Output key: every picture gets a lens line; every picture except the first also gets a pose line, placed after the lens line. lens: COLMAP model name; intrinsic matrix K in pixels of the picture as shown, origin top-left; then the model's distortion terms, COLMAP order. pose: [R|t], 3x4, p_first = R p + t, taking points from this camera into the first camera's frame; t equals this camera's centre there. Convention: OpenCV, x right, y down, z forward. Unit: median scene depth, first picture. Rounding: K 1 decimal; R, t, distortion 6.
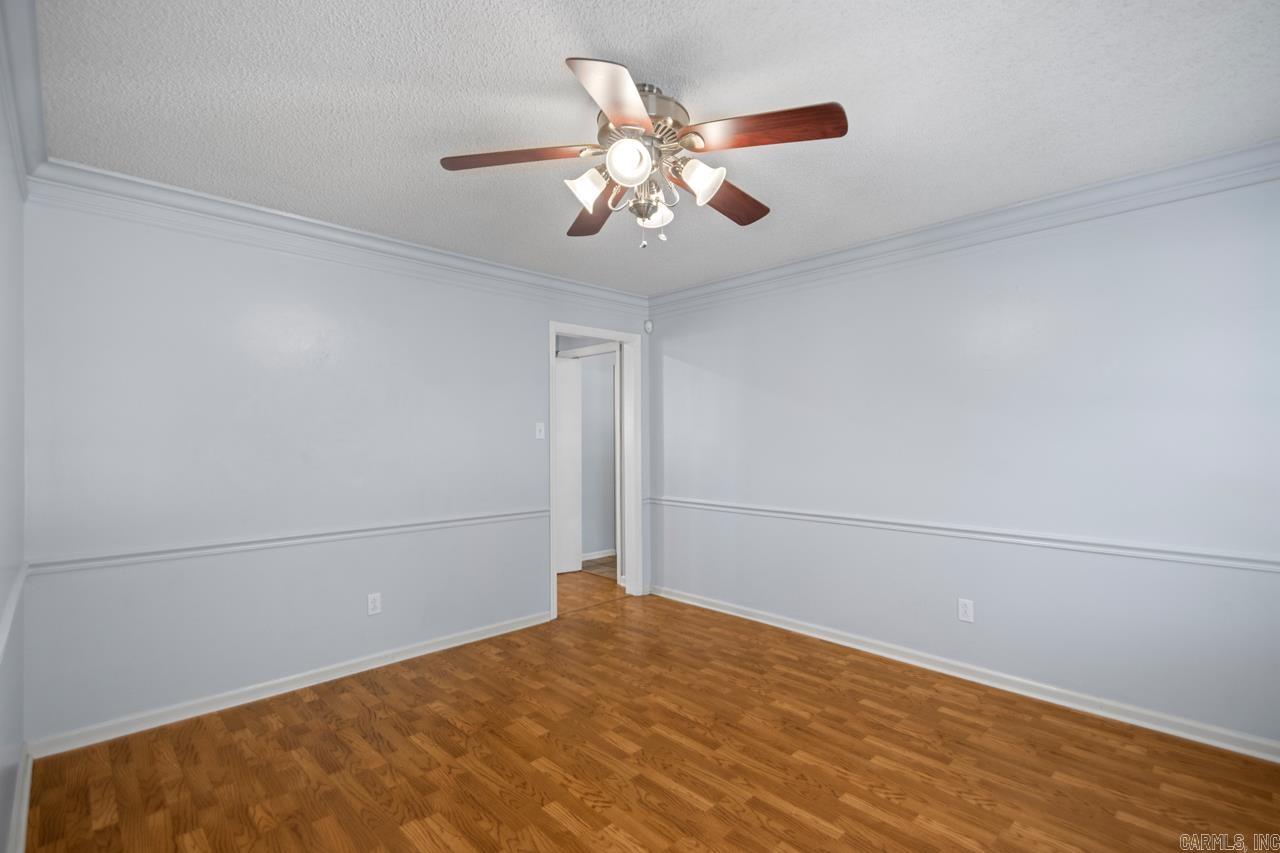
lens RADIAL K [[590.2, 0, 640.8], [0, 590.2, 431.7], [0, 0, 1]] dist [0.030751, -0.015464]
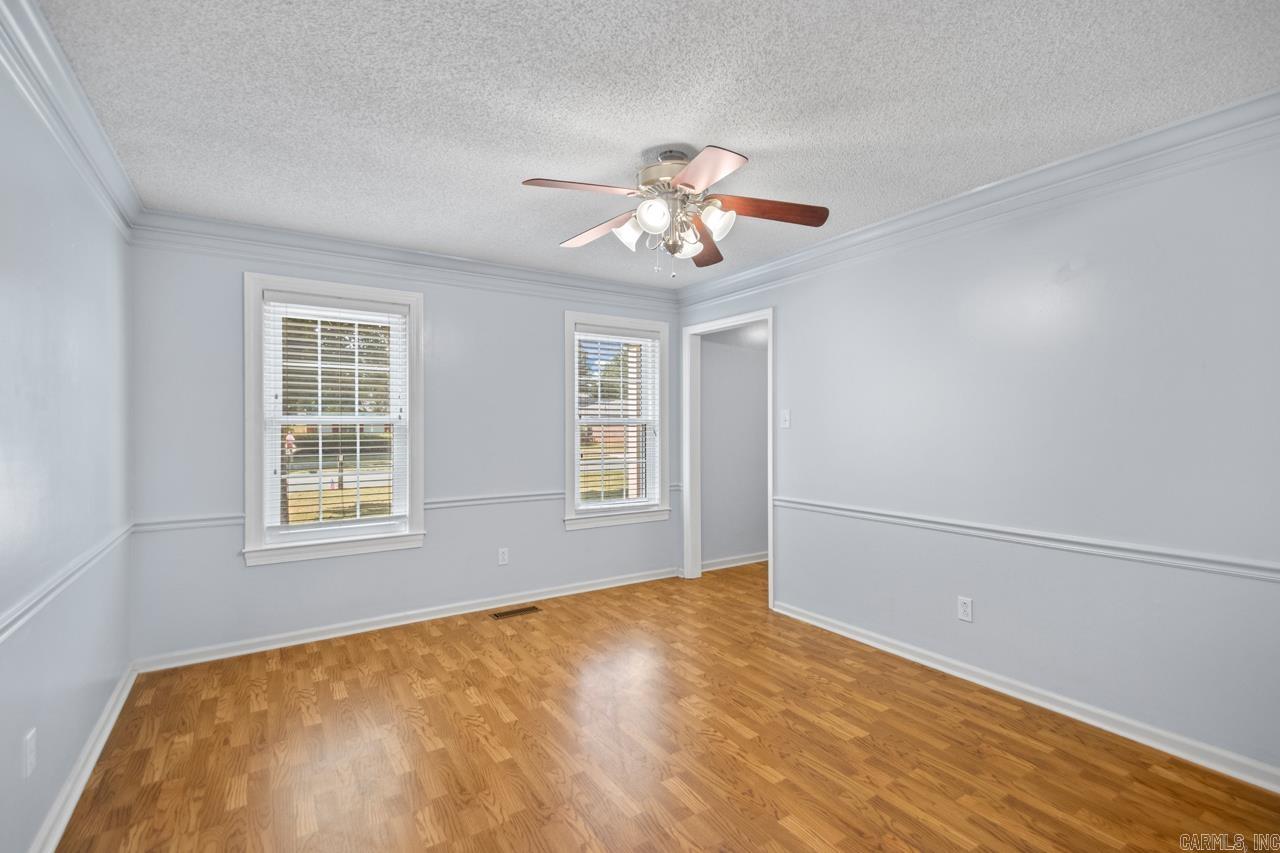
lens RADIAL K [[590.2, 0, 641.1], [0, 590.2, 425.7], [0, 0, 1]] dist [0.030751, -0.015464]
pose [[-0.981288, 0.009665, 0.192302, -0.155224], [0.007838, 0.999917, -0.010256, 0.016478], [-0.192385, -0.008557, -0.981282, 2.040249]]
